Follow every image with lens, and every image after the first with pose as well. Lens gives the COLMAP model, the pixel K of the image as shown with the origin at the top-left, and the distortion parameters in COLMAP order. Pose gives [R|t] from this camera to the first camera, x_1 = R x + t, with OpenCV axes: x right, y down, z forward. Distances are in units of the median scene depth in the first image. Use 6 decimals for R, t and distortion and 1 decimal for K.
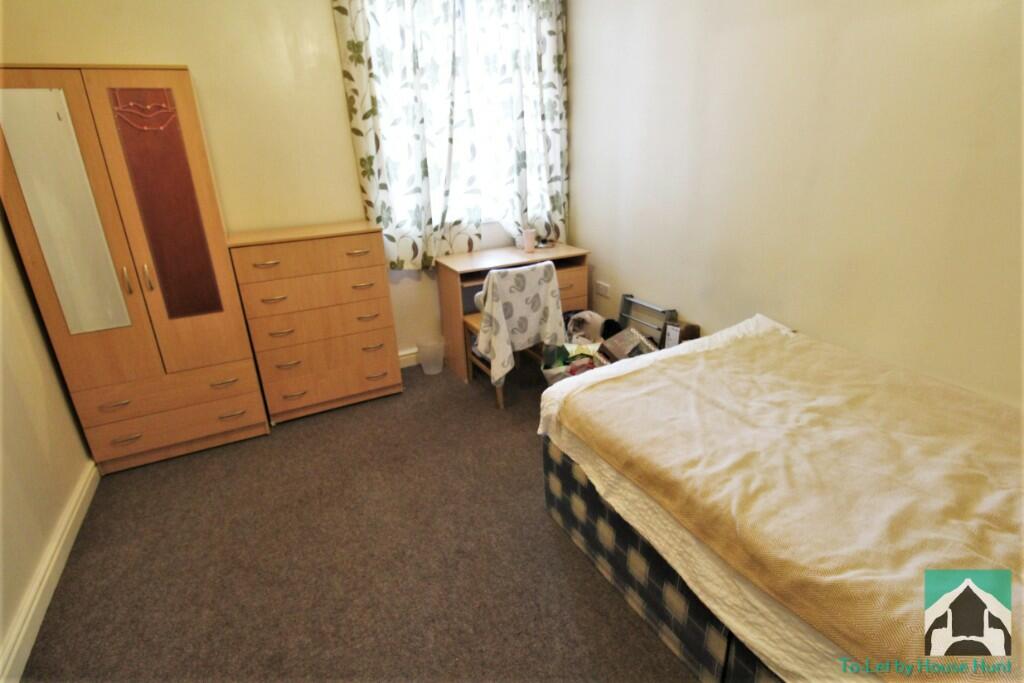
lens RADIAL K [[509.4, 0, 509.4], [0, 509.4, 330.2], [0, 0, 1]] dist [0.000795, -0.014984]
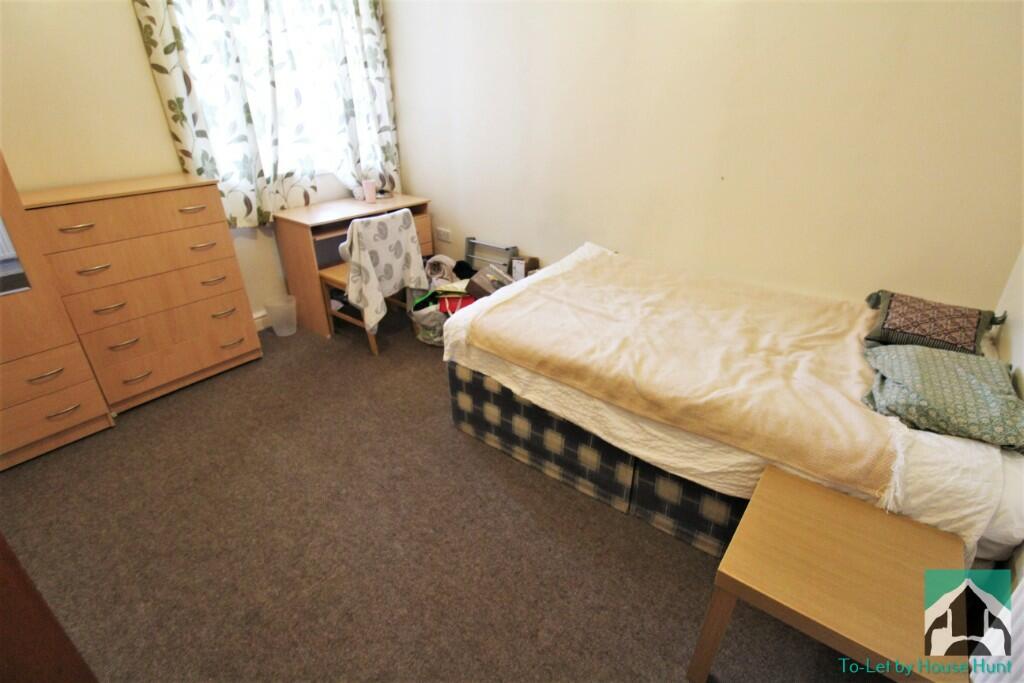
lens RADIAL K [[492.2, 0, 510.3], [0, 492.2, 336.6], [0, 0, 1]] dist [0.000156, -0.014024]
pose [[0.903599, -0.149768, 0.401345, -0.177200], [0.109368, 0.986499, 0.121892, 0.025780], [-0.414182, -0.066247, 0.907780, -0.030698]]
